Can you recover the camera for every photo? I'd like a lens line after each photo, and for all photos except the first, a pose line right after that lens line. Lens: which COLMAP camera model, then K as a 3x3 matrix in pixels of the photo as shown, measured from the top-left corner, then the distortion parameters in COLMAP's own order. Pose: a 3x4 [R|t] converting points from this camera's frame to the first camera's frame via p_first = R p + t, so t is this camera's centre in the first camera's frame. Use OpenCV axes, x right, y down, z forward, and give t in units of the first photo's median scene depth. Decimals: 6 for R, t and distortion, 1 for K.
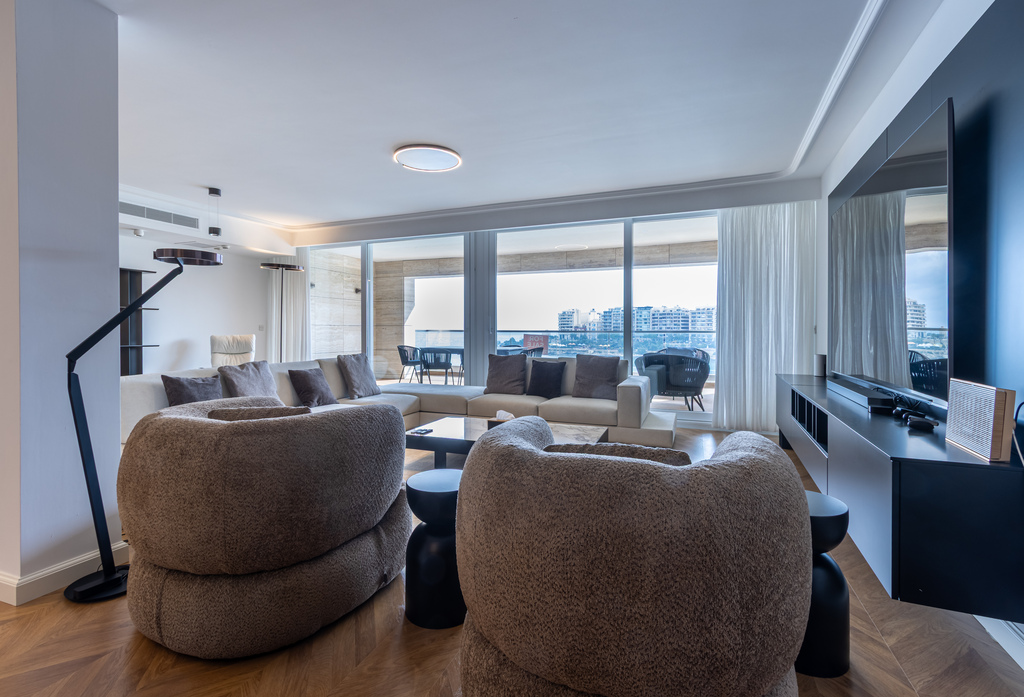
lens RADIAL K [[454.6, 0, 514.3], [0, 454.6, 331.1], [0, 0, 1]] dist [0.009551, 0.000053]
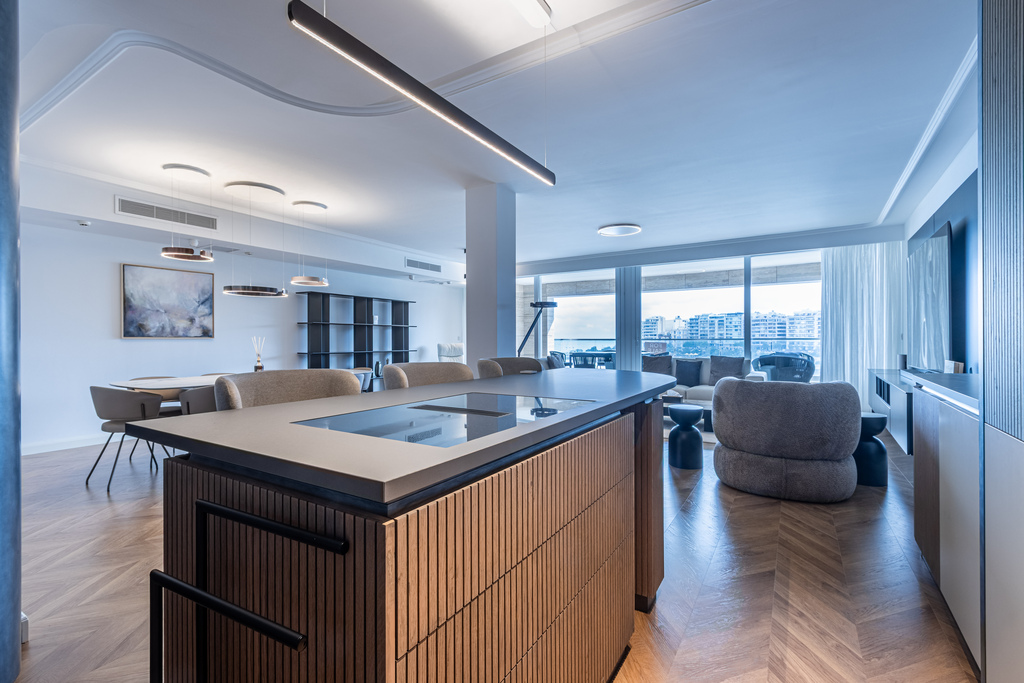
lens RADIAL K [[474.7, 0, 506.5], [0, 474.7, 341.5], [0, 0, 1]] dist [0.004393, 0.000355]
pose [[0.986752, -0.006082, -0.162119, -0.172138], [0.006602, 0.999975, 0.002670, 0.000065], [0.162099, -0.003705, 0.986768, -0.378509]]
